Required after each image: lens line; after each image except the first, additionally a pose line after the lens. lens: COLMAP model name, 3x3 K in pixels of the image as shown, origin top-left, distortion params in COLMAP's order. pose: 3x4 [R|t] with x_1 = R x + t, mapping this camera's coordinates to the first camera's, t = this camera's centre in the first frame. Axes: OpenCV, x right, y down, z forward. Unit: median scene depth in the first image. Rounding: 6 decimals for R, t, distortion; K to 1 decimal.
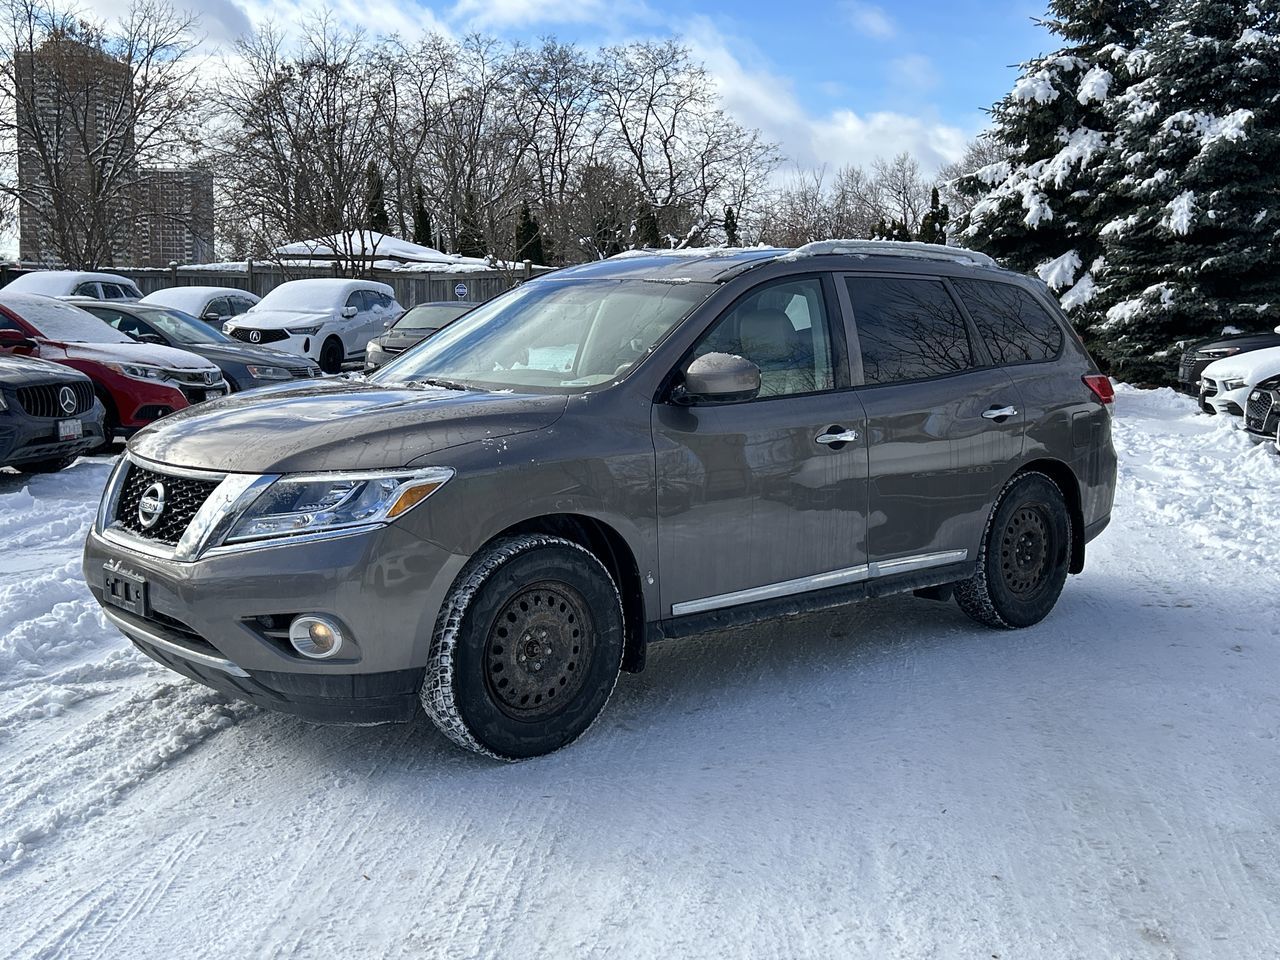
lens RADIAL K [[1360.3, 0, 635.2], [0, 1360.3, 475.6], [0, 0, 1]] dist [0.117845, -0.239529]
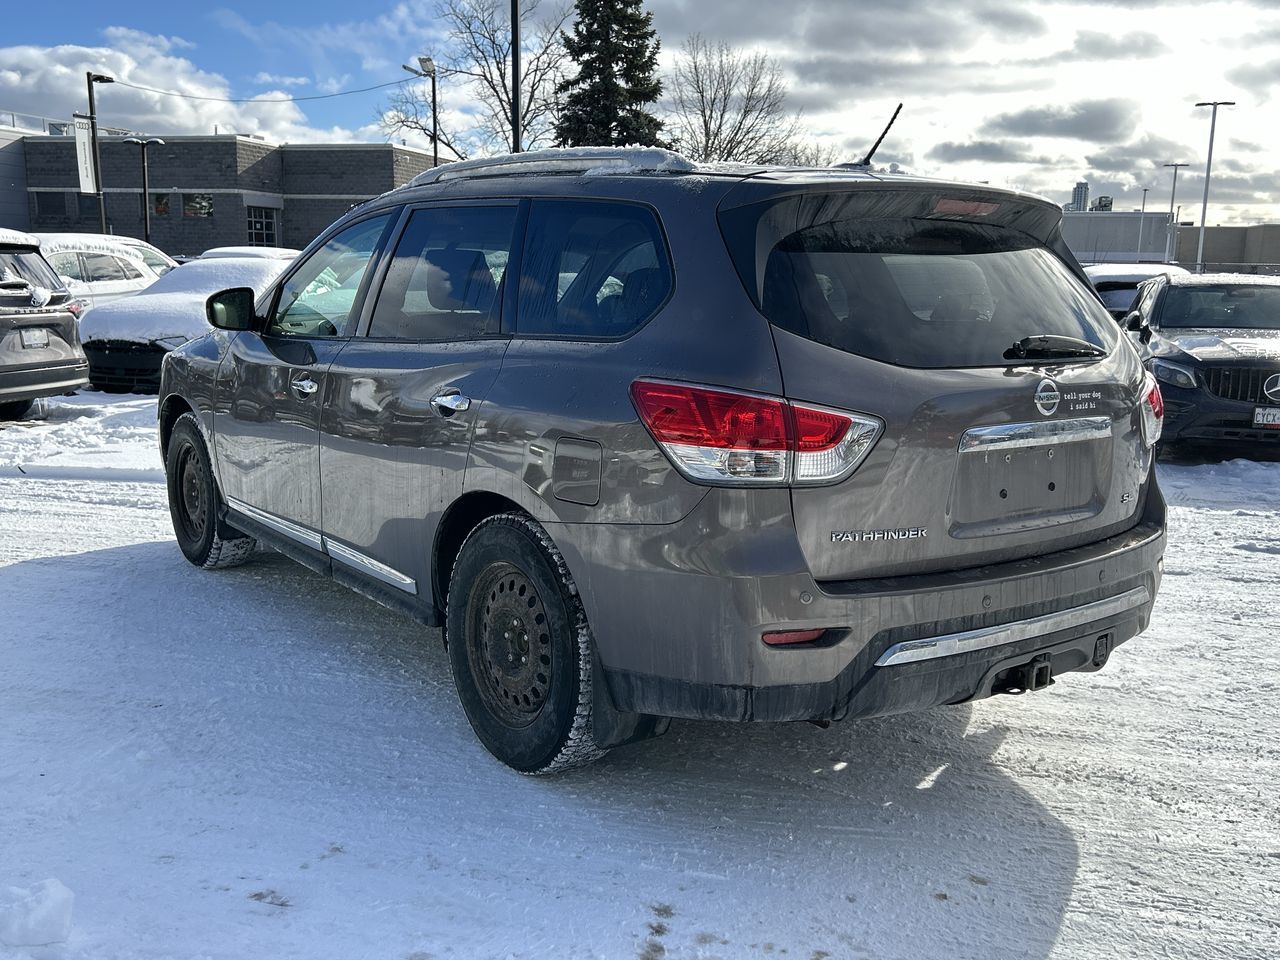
lens RADIAL K [[1190.2, 0, 640.0], [0, 1190.2, 480.0], [0, 0, 1]] dist [0.096675, -0.155272]
pose [[-0.081406, 0.152878, -0.984887, 0.227866], [-0.147303, 0.975469, 0.163591, -0.031951], [0.985736, 0.158394, -0.056889, 0.308643]]
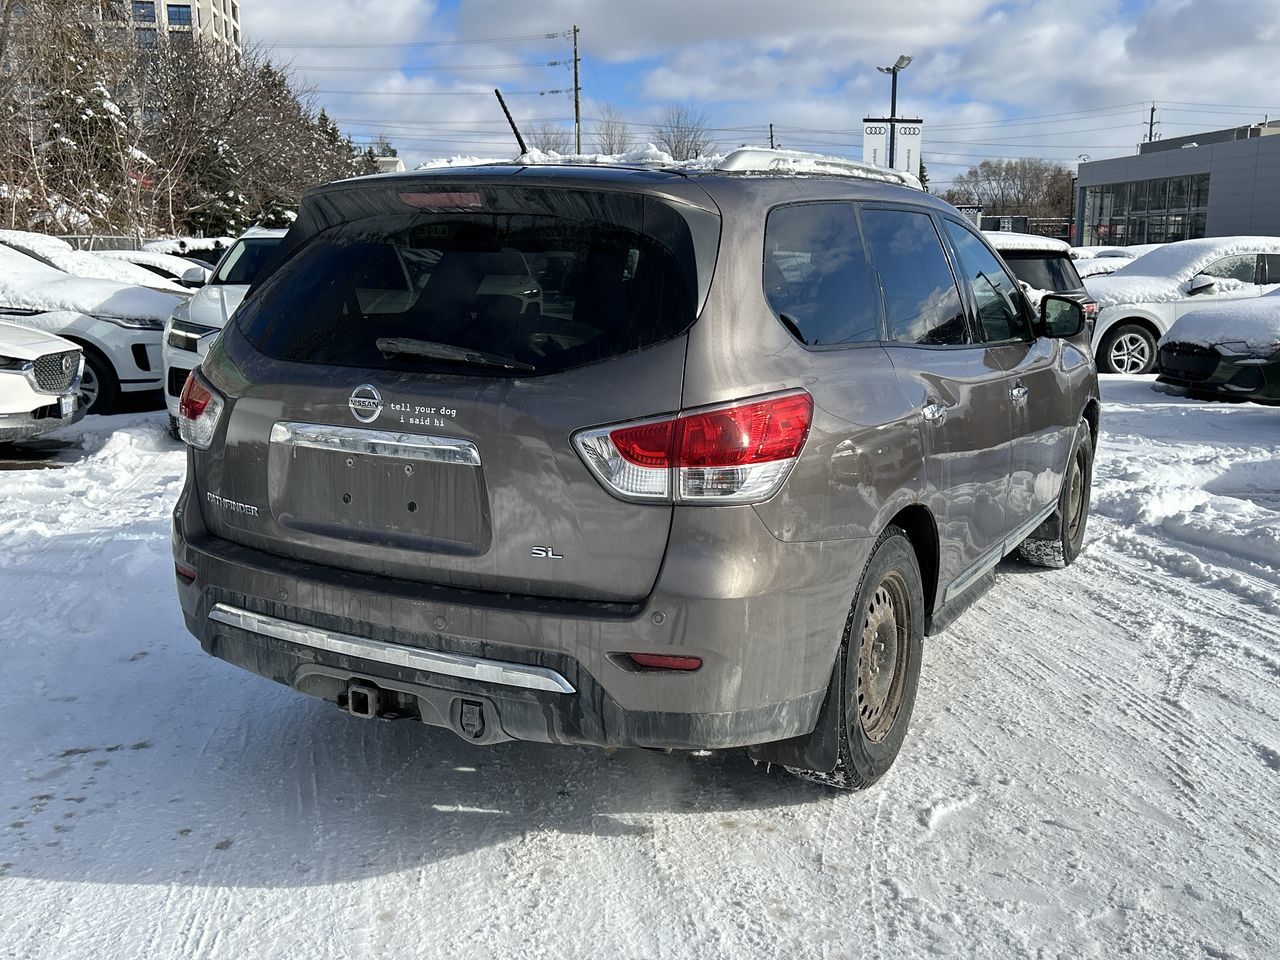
lens RADIAL K [[1190.7, 0, 652.5], [0, 1190.7, 480.5], [0, 0, 1]] dist [0.103446, -0.174837]
pose [[-0.942492, 0.040383, -0.331781, 0.103891], [-0.062778, 0.953617, 0.294404, -0.056451], [0.328281, 0.298302, -0.896241, 0.467651]]
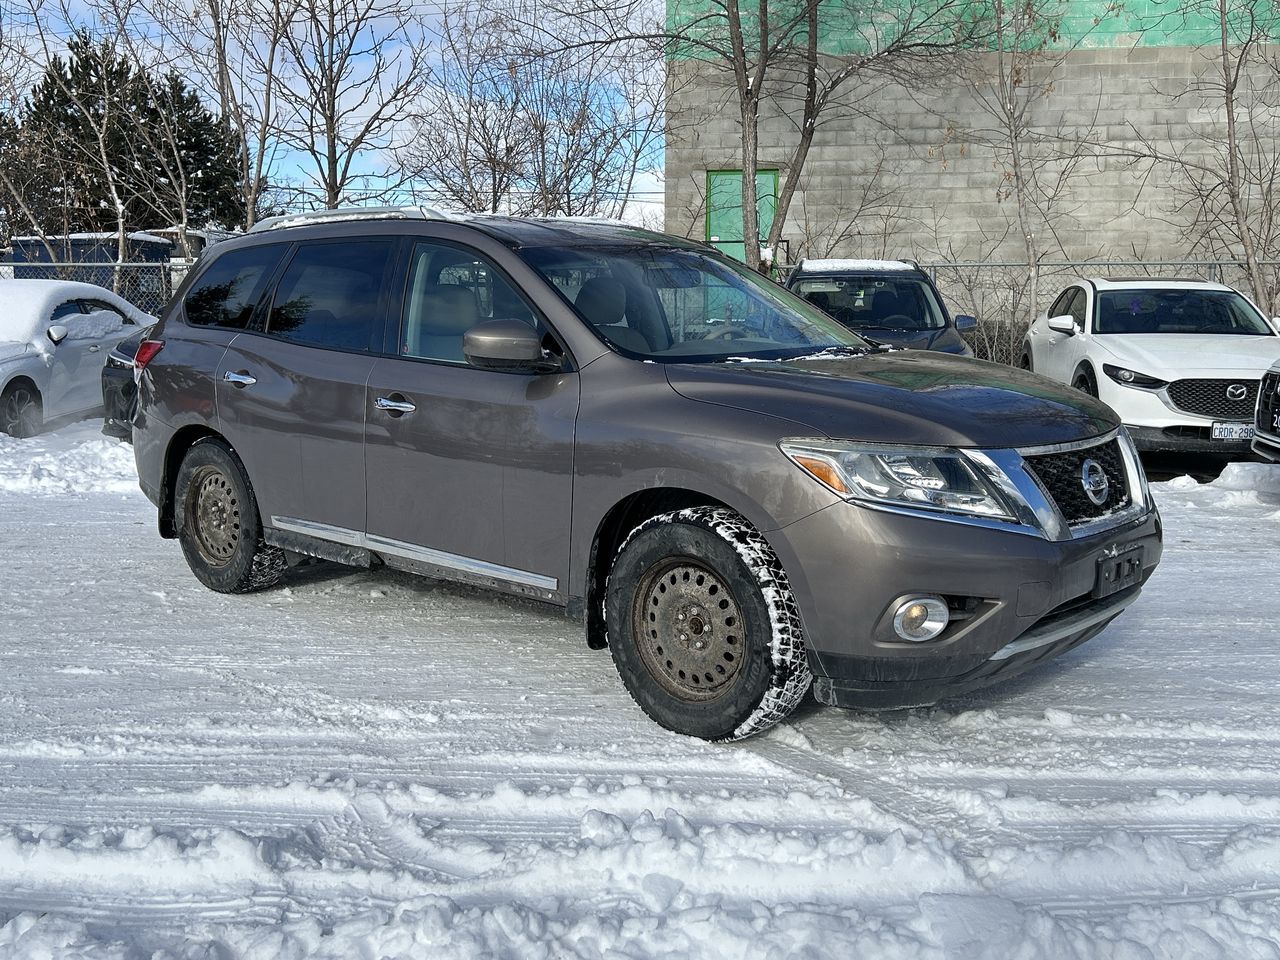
lens RADIAL K [[1264.3, 0, 640.0], [0, 1264.3, 480.0], [0, 0, 1]] dist [0.045142, -0.002197]
pose [[-0.110834, -0.160049, 0.980867, -0.243076], [0.124628, 0.976919, 0.173488, -0.035302], [-0.985994, 0.141472, -0.088329, 0.282854]]
